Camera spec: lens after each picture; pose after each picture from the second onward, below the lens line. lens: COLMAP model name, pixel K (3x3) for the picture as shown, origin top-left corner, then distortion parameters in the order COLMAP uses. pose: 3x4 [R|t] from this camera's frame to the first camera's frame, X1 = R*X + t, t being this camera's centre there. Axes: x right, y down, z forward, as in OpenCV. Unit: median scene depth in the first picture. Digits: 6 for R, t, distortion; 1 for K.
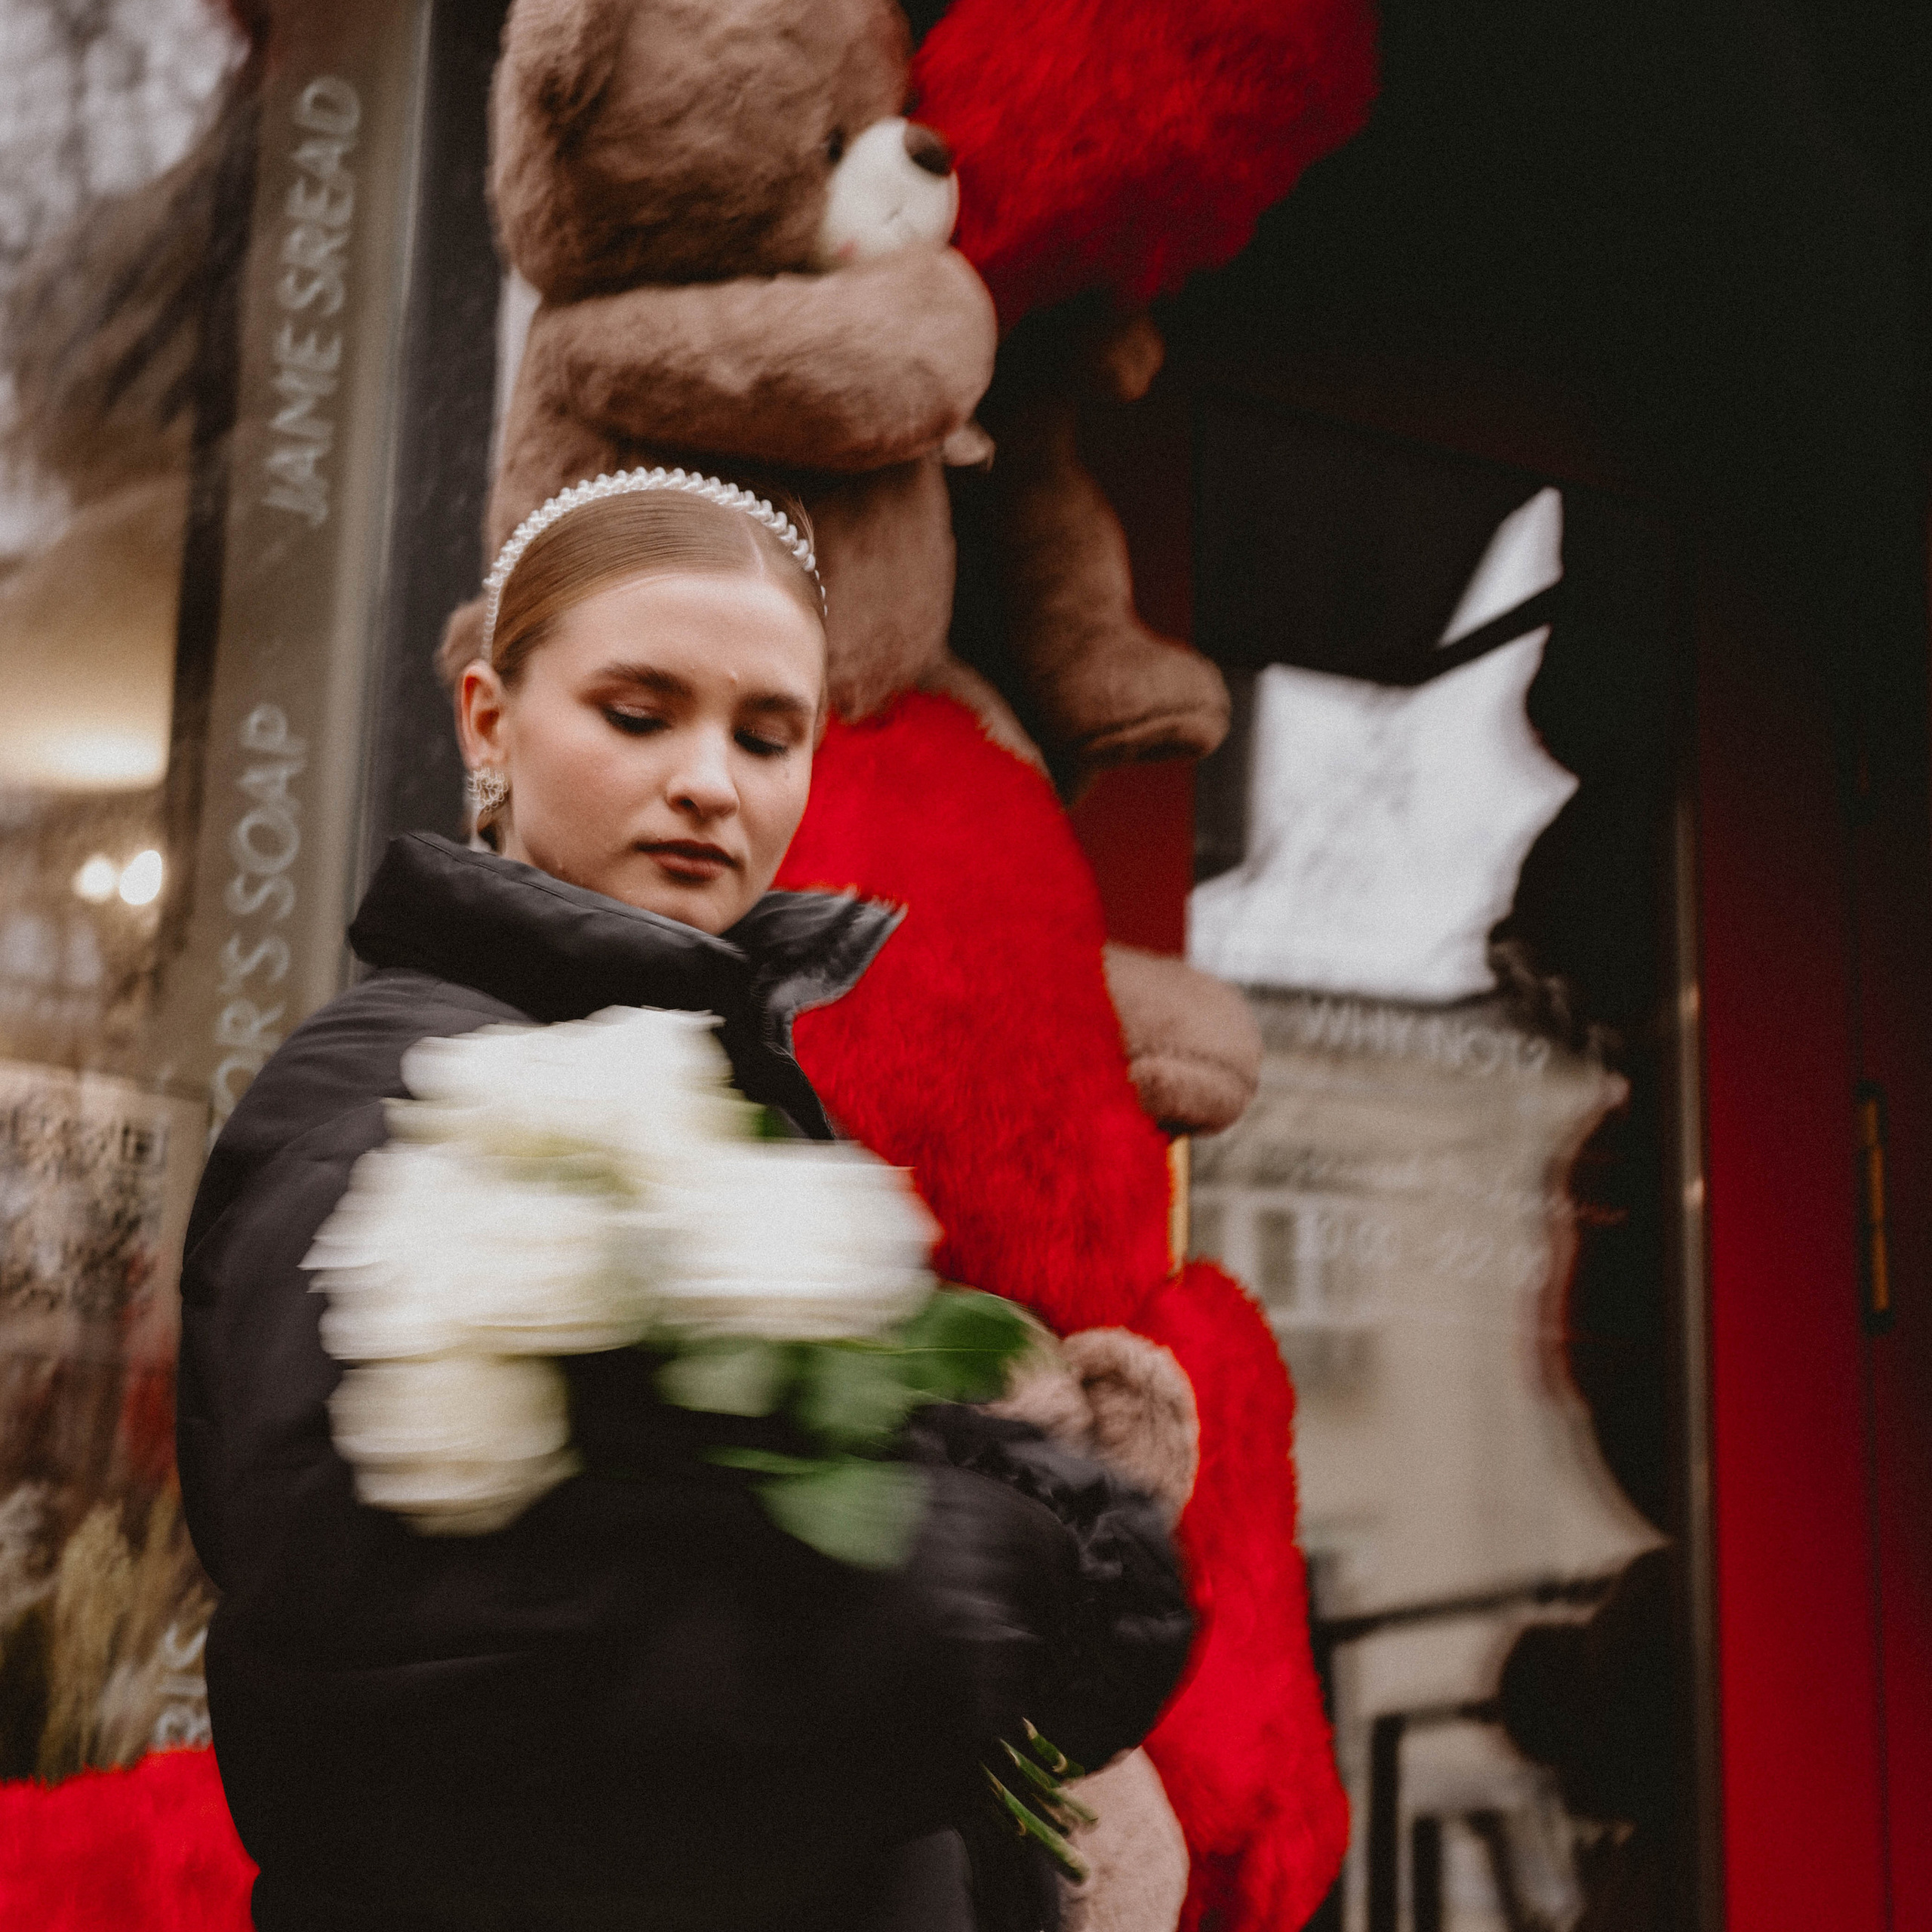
lens RADIAL K [[3876.1, 0, 966.0], [0, 3876.1, 966.0], [0, 0, 1]] dist [-0.000409, 0.041083]
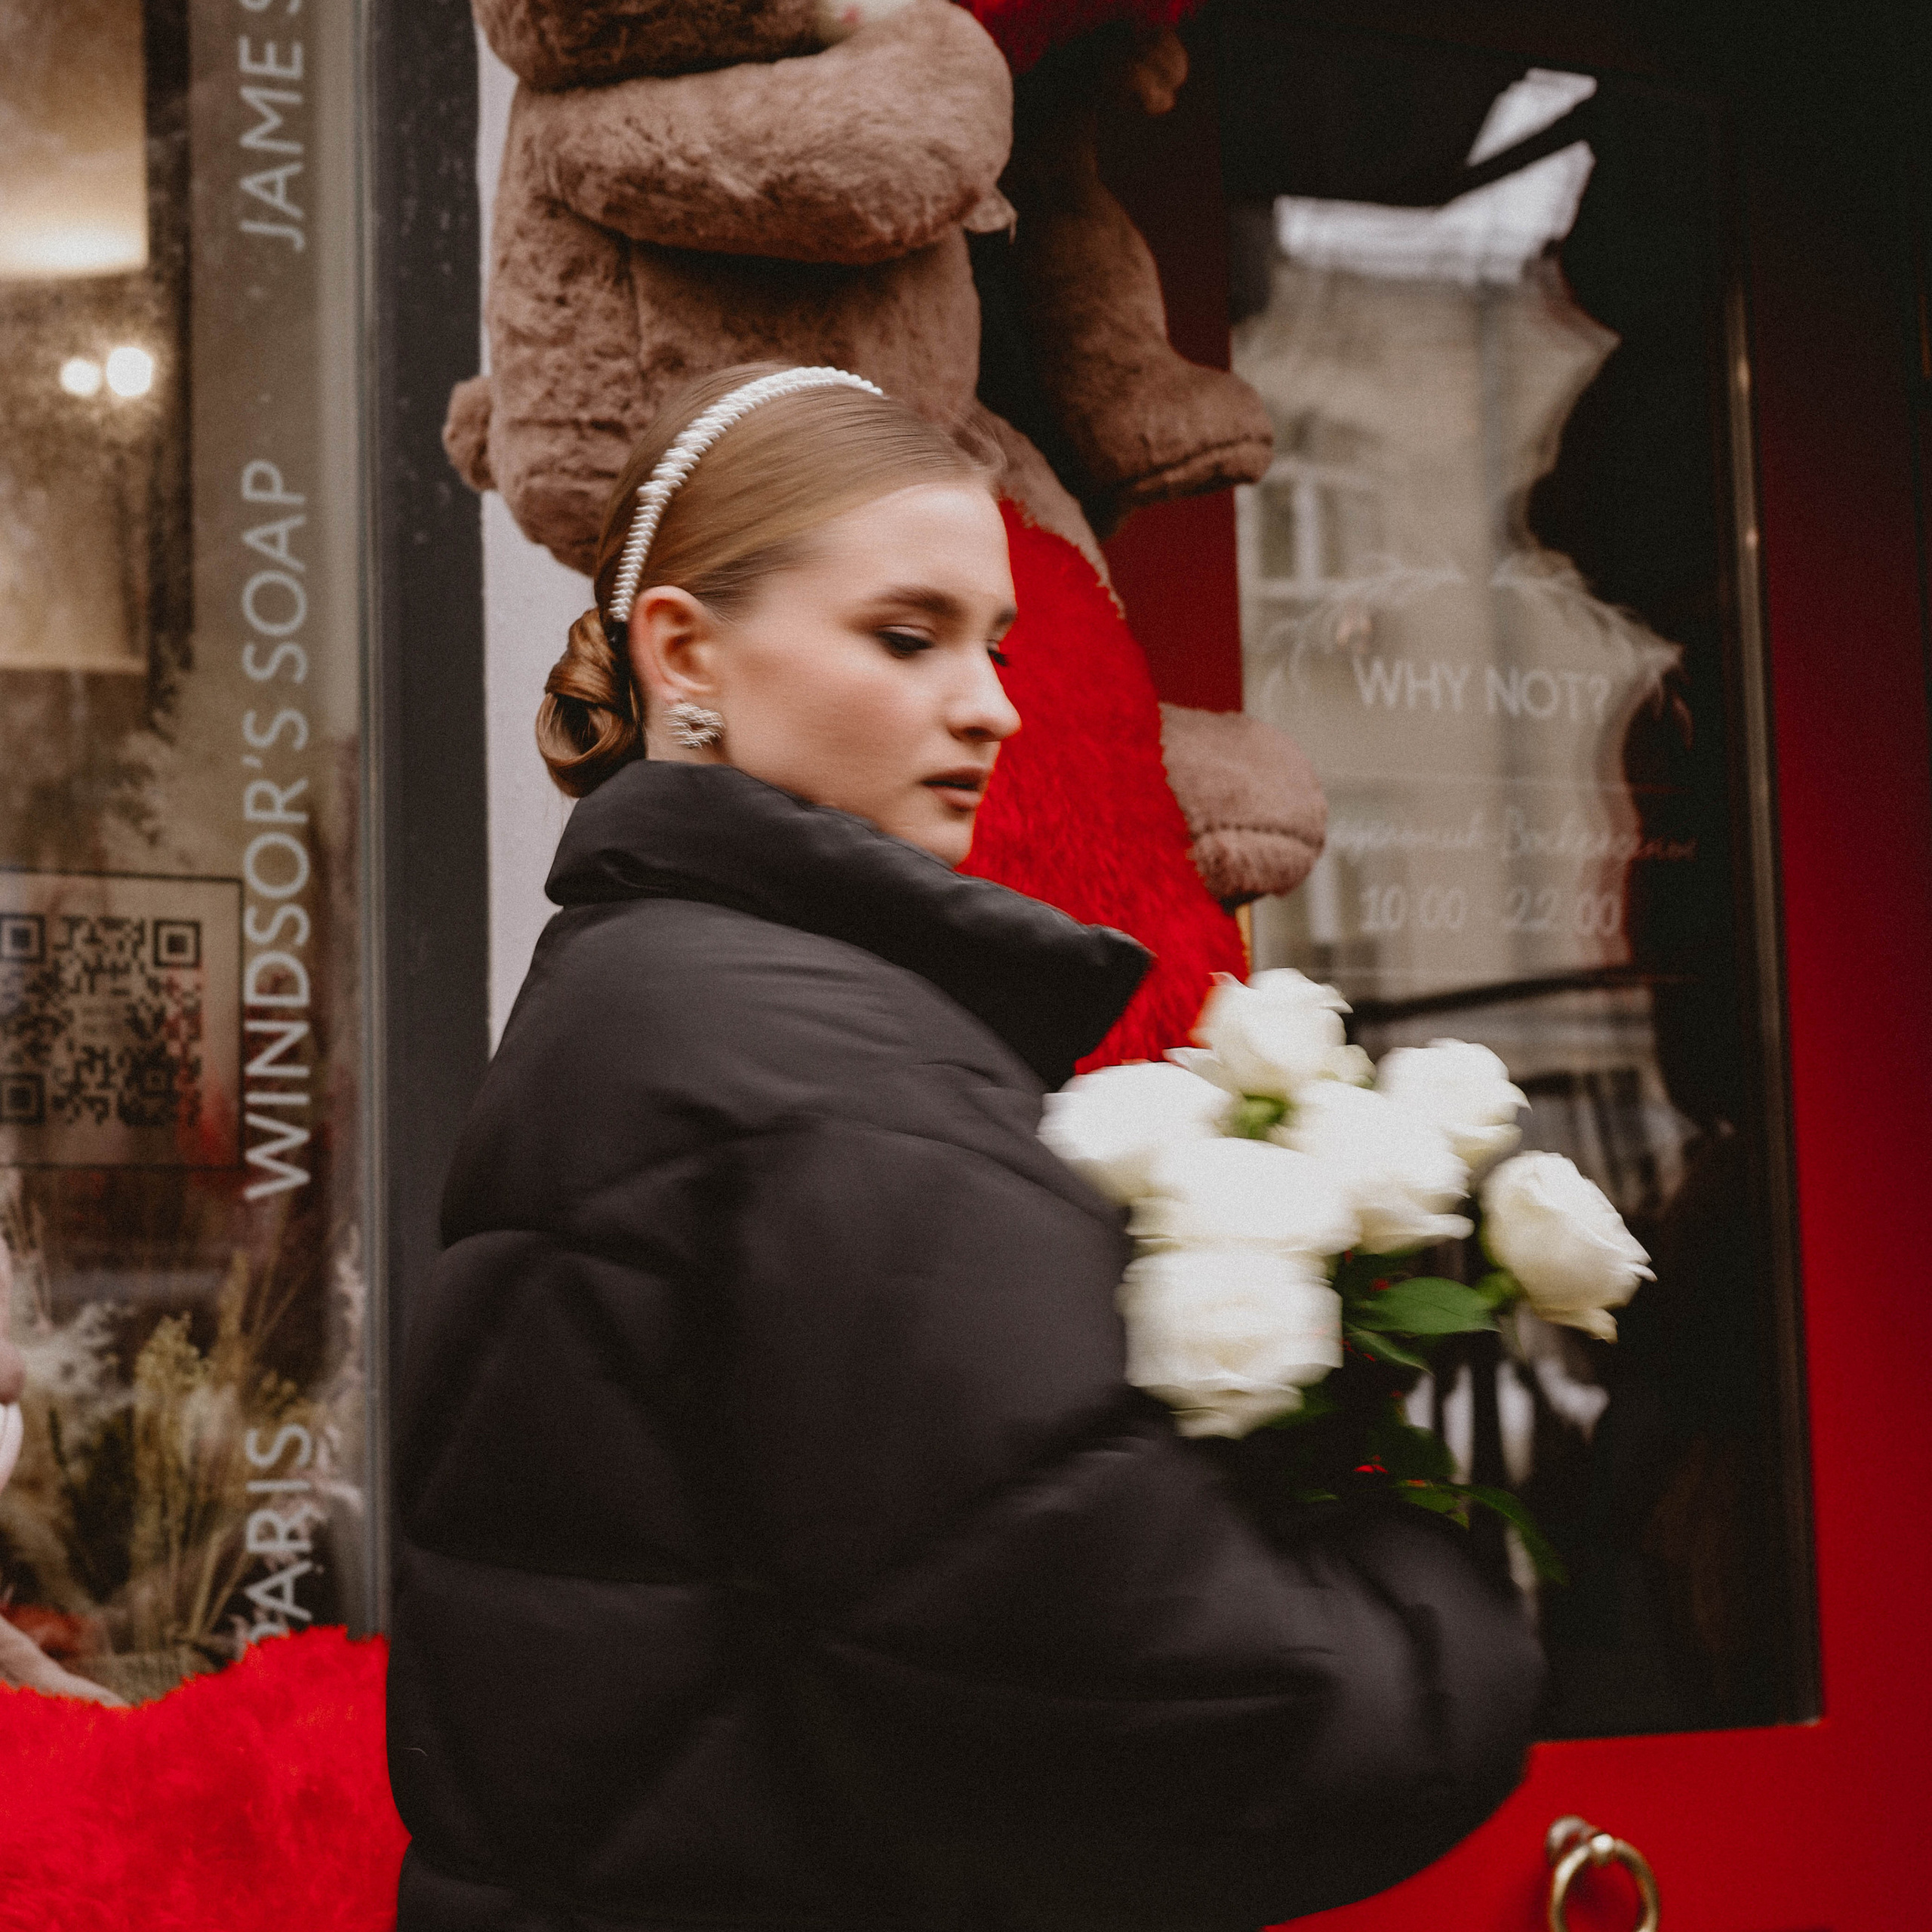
lens RADIAL K [[3876.1, 0, 966.0], [0, 3876.1, 966.0], [0, 0, 1]] dist [-0.000409, 0.041083]
pose [[0.998407, -0.055854, -0.007967, -0.007890], [0.056373, 0.981861, 0.181027, -0.120712], [-0.002288, -0.181188, 0.983446, 0.046436]]
